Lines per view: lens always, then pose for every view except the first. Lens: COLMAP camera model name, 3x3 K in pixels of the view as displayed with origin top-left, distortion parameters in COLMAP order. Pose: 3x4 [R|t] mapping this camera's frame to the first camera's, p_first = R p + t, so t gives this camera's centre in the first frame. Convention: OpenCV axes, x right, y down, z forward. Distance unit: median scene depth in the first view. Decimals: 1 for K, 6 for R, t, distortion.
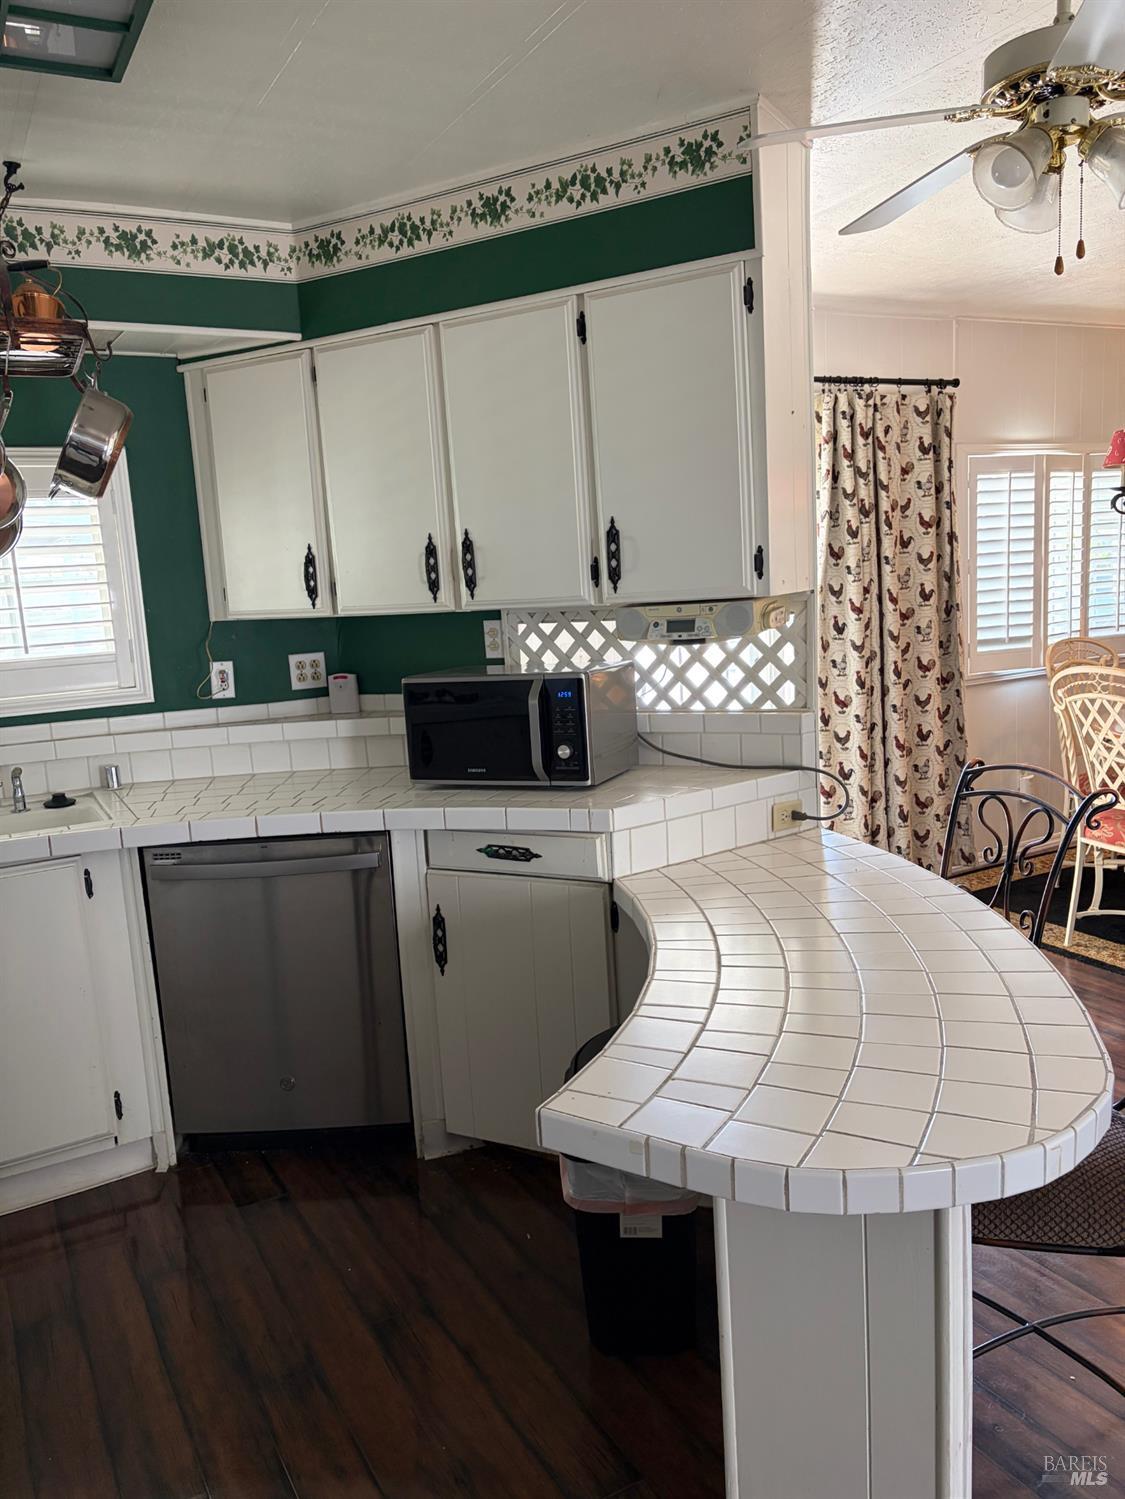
lens RADIAL K [[1142.3, 0, 569.1], [0, 1142.3, 741.8], [0, 0, 1]] dist [0.042253, -0.037642]
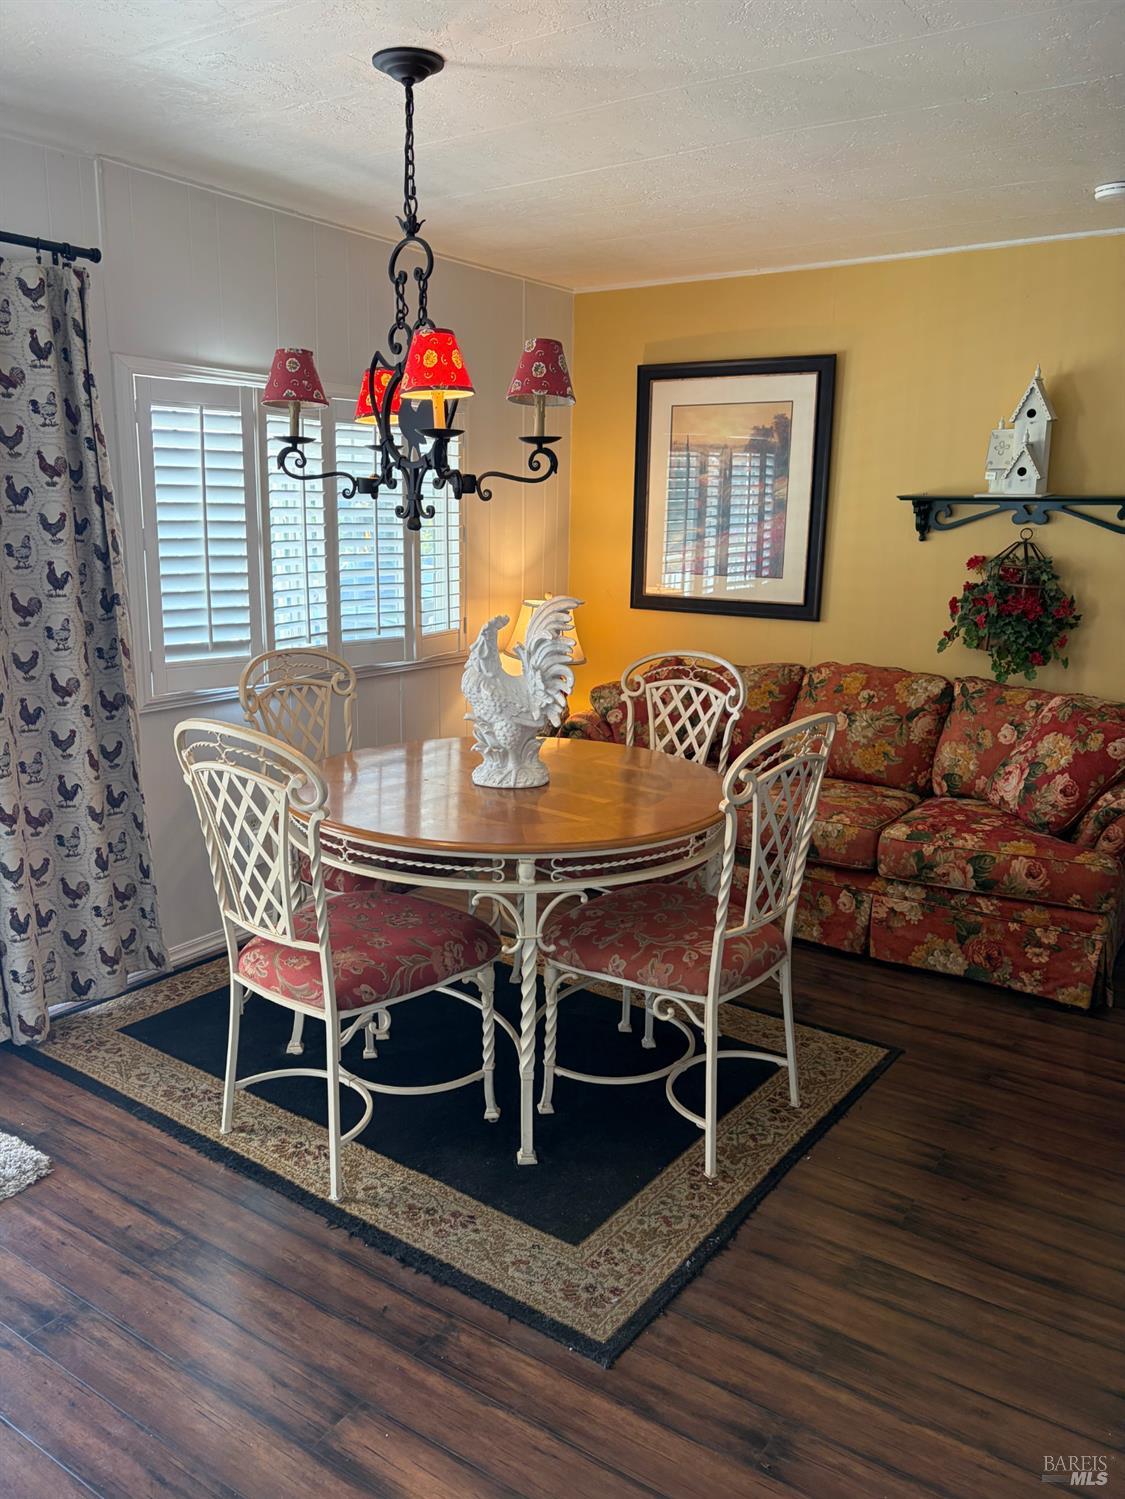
lens RADIAL K [[1142.3, 0, 559.6], [0, 1142.3, 736.6], [0, 0, 1]] dist [0.042253, -0.037642]
pose [[0.889583, -0.018038, 0.456418, 0.263835], [0.003324, 0.999449, 0.033021, -0.059481], [-0.456762, -0.027858, 0.889152, 0.287213]]
